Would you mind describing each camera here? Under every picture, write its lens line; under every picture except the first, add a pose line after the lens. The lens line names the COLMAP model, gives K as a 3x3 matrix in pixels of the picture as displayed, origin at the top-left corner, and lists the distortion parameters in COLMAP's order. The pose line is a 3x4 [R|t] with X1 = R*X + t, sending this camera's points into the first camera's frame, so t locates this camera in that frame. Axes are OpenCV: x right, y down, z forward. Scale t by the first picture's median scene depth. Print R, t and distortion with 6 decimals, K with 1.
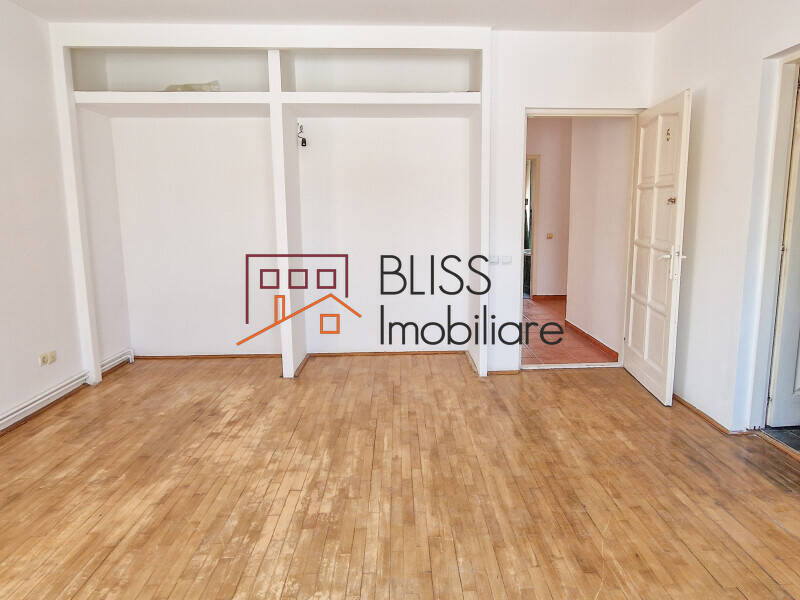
lens RADIAL K [[568.7, 0, 396.8], [0, 568.7, 299.4], [0, 0, 1]] dist [-0.001208, -0.000973]
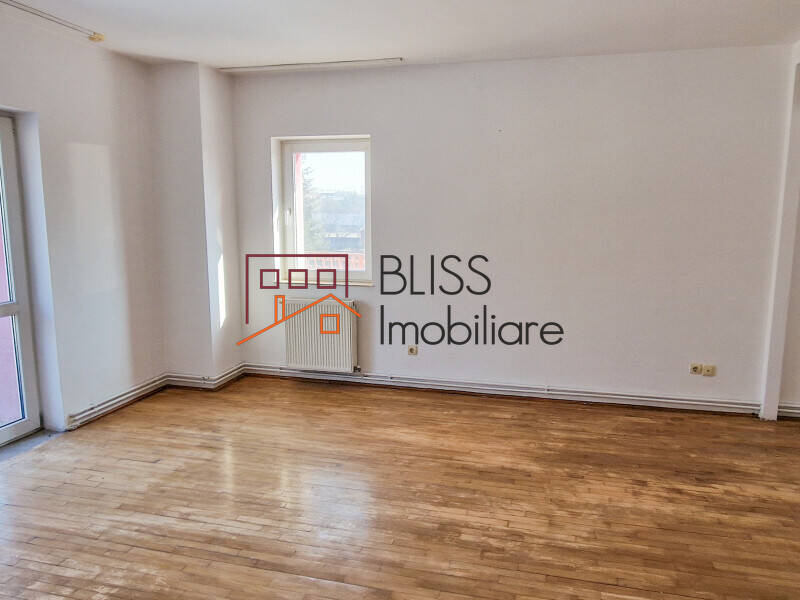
lens RADIAL K [[568.7, 0, 396.8], [0, 568.7, 299.4], [0, 0, 1]] dist [-0.001208, -0.000973]
pose [[-0.308211, 0.151173, -0.939230, 0.673092], [-0.144060, 0.968491, 0.203156, -0.194345], [0.940347, 0.197920, -0.276722, 0.902037]]
